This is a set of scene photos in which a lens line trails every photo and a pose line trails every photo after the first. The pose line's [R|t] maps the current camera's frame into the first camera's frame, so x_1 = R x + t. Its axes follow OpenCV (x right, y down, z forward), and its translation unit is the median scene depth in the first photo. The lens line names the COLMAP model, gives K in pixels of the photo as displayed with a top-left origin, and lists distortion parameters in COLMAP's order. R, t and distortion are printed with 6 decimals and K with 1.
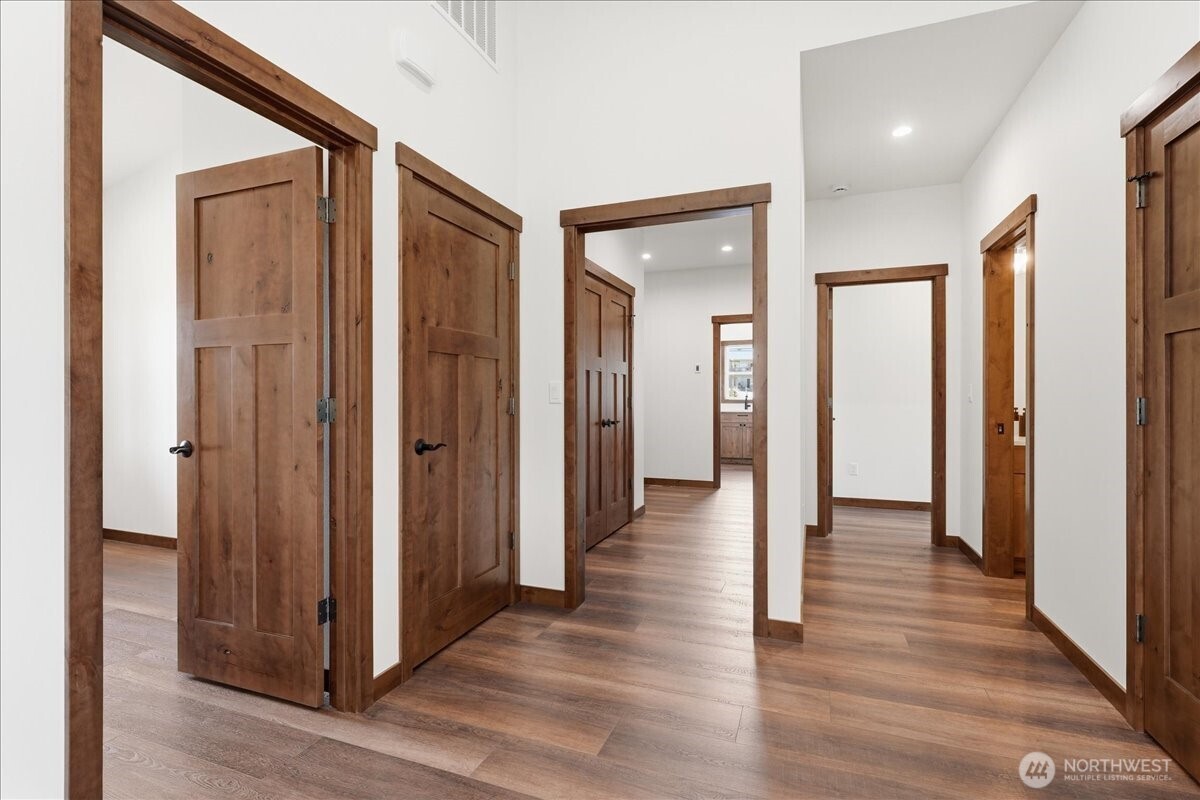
lens RADIAL K [[547.8, 0, 597.1], [0, 547.8, 399.5], [0, 0, 1]] dist [0.000891, -0.000131]
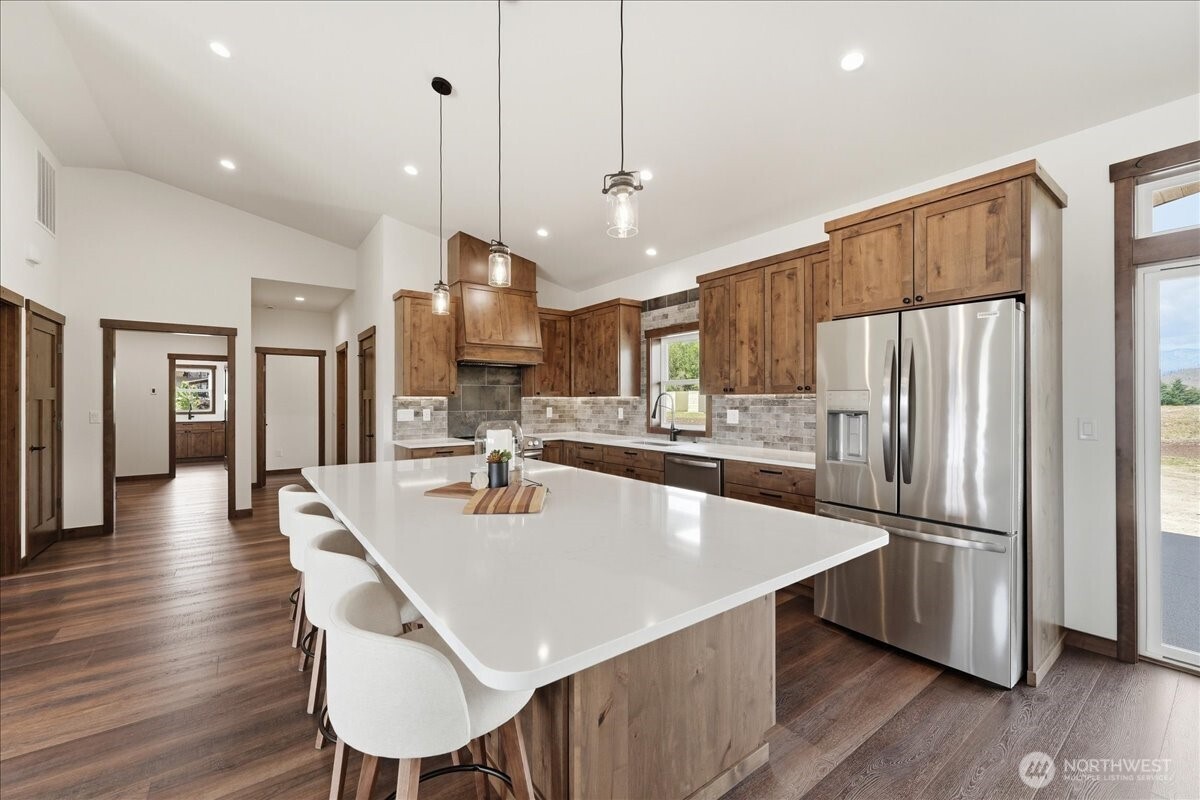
lens RADIAL K [[481.5, 0, 602.1], [0, 481.5, 400.6], [0, 0, 1]] dist [-0.002471, -0.000085]
pose [[0.527870, 0.001497, 0.849324, -0.381229], [0.004291, 0.999981, -0.004429, -0.038119], [-0.849315, 0.005983, 0.527853, -0.893900]]
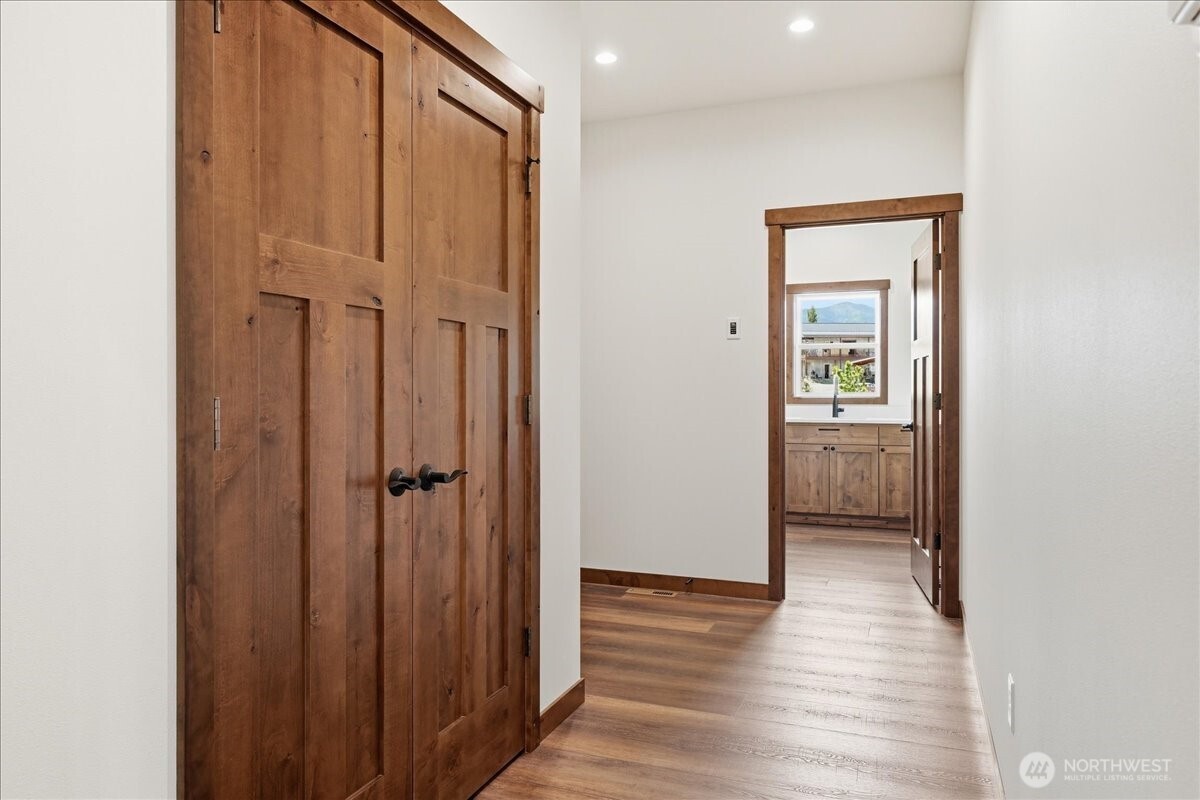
lens RADIAL K [[807.1, 0, 598.4], [0, 807.1, 399.5], [0, 0, 1]] dist [0.001528, -0.005673]
pose [[0.999984, -0.000076, -0.005661, 0.126490], [0.000101, 0.999990, 0.004414, -0.004220], [0.005661, -0.004415, 0.999974, 0.563611]]
